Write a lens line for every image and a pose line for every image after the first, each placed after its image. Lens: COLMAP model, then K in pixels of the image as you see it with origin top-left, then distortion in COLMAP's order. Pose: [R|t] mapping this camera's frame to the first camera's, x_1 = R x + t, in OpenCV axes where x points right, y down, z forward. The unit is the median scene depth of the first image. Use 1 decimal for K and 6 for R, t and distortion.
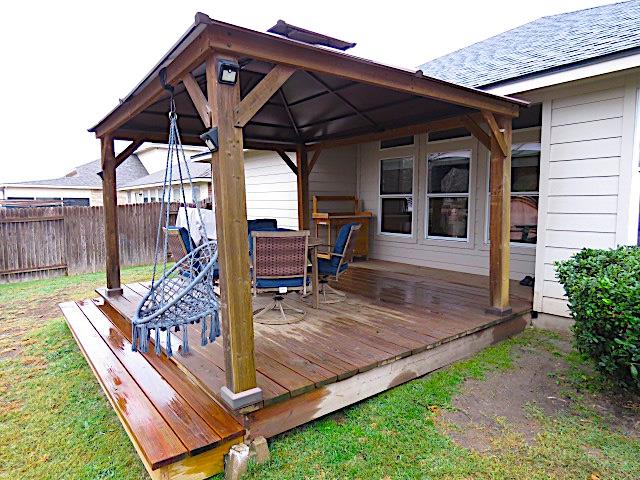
lens RADIAL K [[407.8, 0, 320.0], [0, 407.8, 240.0], [0, 0, 1]] dist [-0.003667, -0.000453]
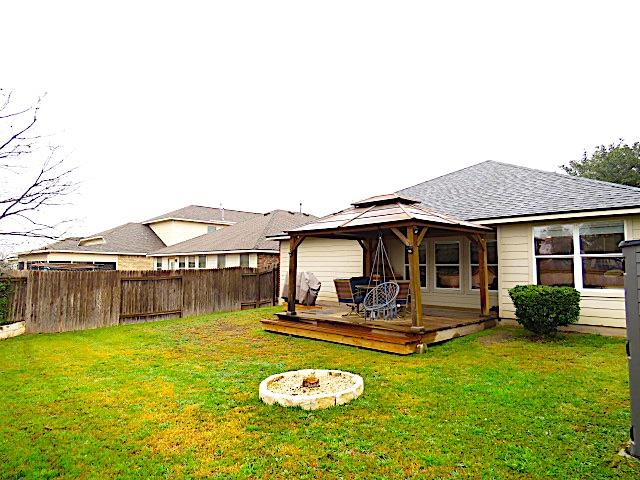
lens RADIAL K [[407.8, 0, 320.0], [0, 407.8, 240.0], [0, 0, 1]] dist [-0.003667, -0.000453]
pose [[0.993208, 0.018046, 0.114942, -0.722555], [0.000688, 0.986971, -0.160896, 0.113194], [-0.116348, 0.159883, 0.980255, -1.156425]]
